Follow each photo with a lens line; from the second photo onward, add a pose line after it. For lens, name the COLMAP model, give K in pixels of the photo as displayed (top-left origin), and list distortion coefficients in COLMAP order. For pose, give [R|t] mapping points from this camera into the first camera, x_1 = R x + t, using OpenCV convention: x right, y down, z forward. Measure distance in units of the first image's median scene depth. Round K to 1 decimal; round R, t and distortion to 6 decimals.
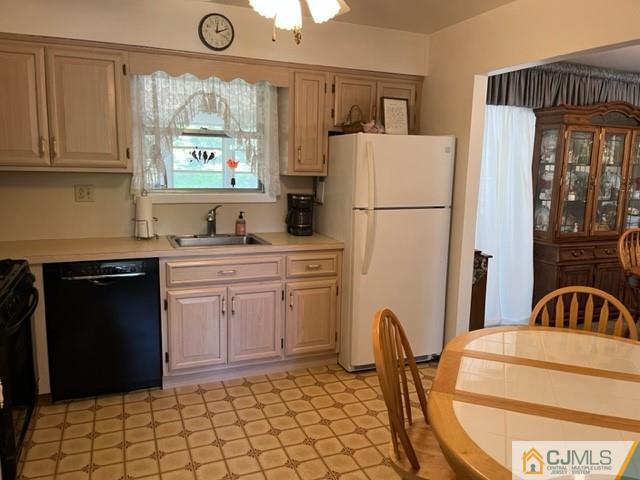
lens RADIAL K [[491.9, 0, 317.3], [0, 491.9, 239.1], [0, 0, 1]] dist [0.058497, -0.071587]
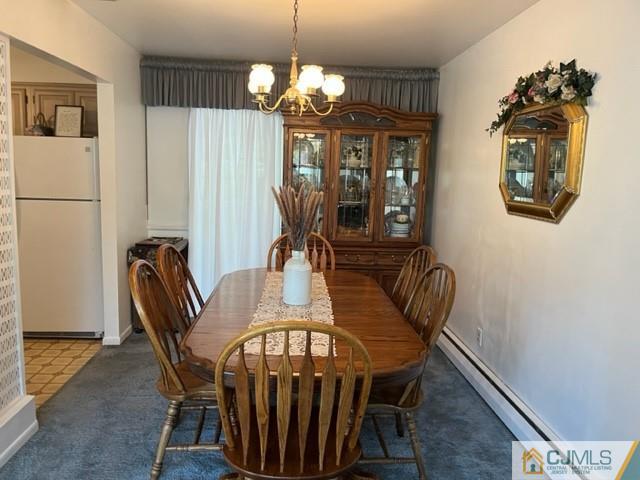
lens RADIAL K [[491.9, 0, 317.3], [0, 491.9, 239.1], [0, 0, 1]] dist [0.058497, -0.071587]
pose [[0.946339, 0.049313, -0.319390, 1.086332], [-0.055985, 0.998363, -0.011735, 0.009018], [0.318289, 0.028987, 0.947551, 0.084771]]
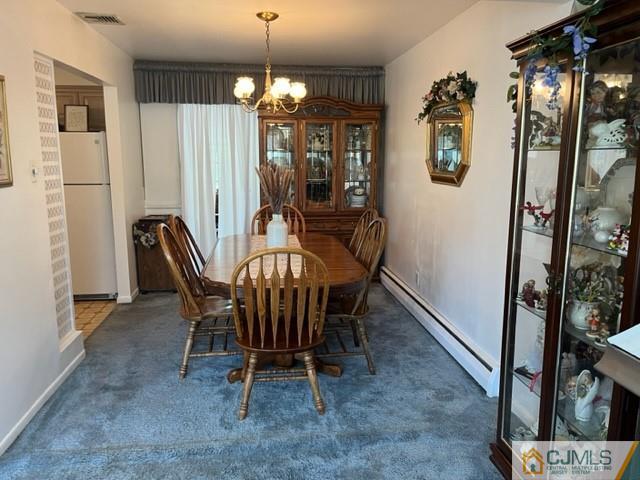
lens RADIAL K [[491.9, 0, 317.3], [0, 491.9, 239.1], [0, 0, 1]] dist [0.058497, -0.071587]
pose [[0.964365, 0.022235, -0.263640, 1.166743], [-0.017523, 0.999642, 0.020212, 0.047863], [0.263995, -0.014872, 0.964409, -0.164738]]
